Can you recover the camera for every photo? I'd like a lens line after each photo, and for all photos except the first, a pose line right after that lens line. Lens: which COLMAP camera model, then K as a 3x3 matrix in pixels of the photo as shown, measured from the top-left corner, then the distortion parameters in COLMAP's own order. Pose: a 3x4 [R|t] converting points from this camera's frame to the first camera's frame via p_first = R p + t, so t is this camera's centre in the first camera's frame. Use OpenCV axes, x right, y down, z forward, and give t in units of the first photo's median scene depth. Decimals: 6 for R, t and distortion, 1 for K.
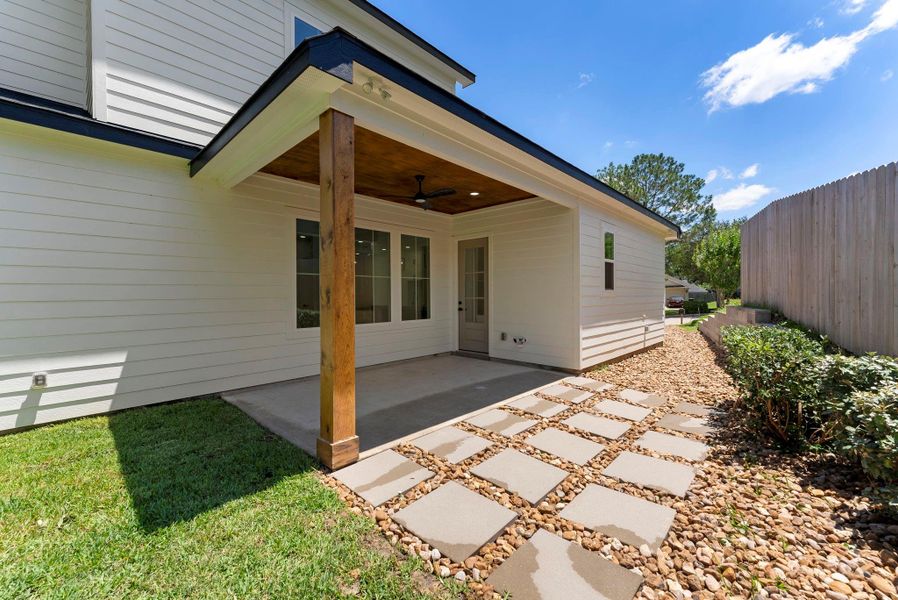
lens RADIAL K [[366.4, 0, 449.0], [0, 366.4, 300.0], [0, 0, 1]] dist [0.001947, 0.000476]
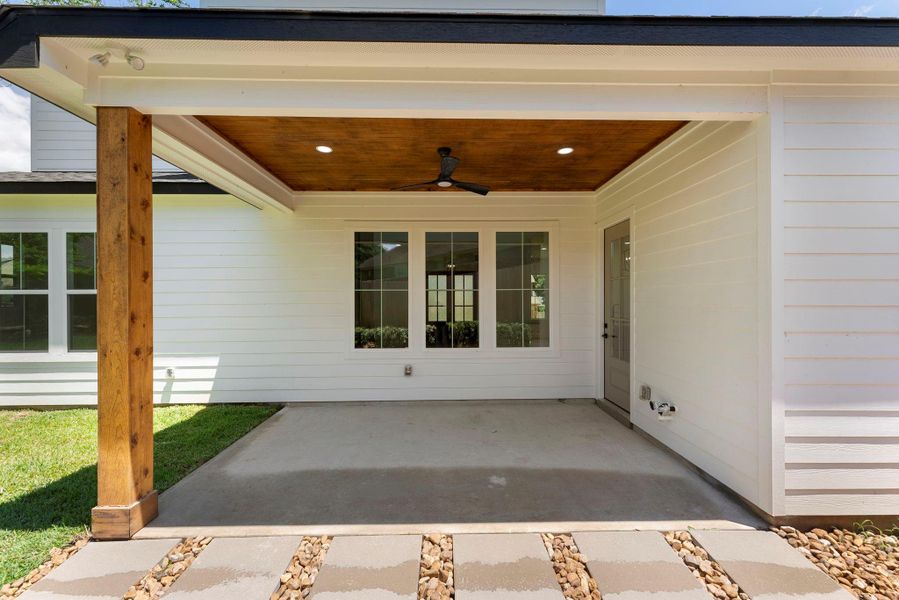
lens RADIAL K [[370.8, 0, 448.8], [0, 370.8, 302.3], [0, 0, 1]] dist [0.000645, 0.000027]
pose [[0.698133, 0.006923, -0.715935, 0.445984], [-0.010532, 0.999944, -0.000600, -0.043545], [0.715891, 0.007959, 0.698167, 0.516712]]
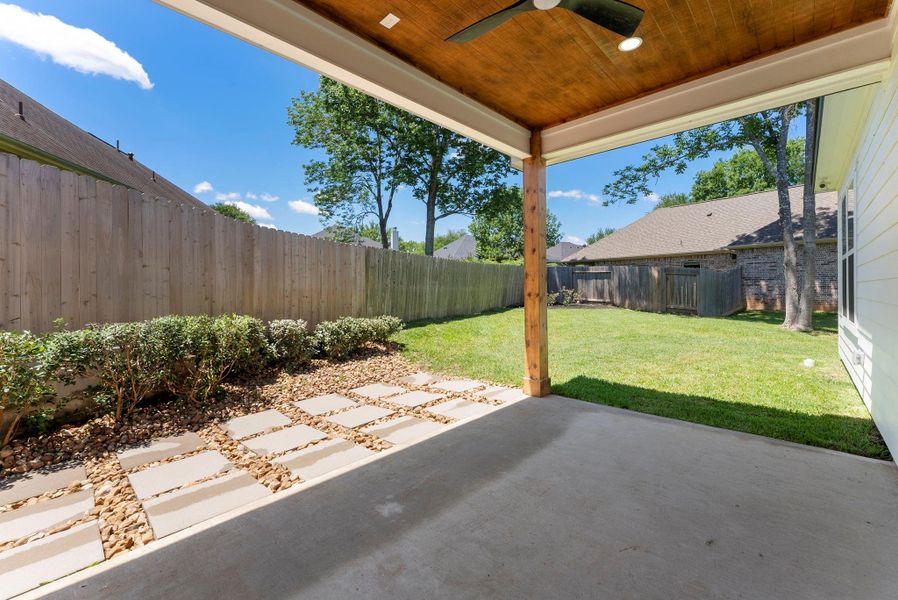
lens RADIAL K [[371.1, 0, 451.7], [0, 371.1, 287.1], [0, 0, 1]] dist [0.000505, 0.000055]
pose [[-0.999884, 0.014984, 0.002899, 0.015031], [0.015021, 0.999801, 0.013165, -0.007117], [-0.002701, 0.013207, -0.999909, 1.372604]]
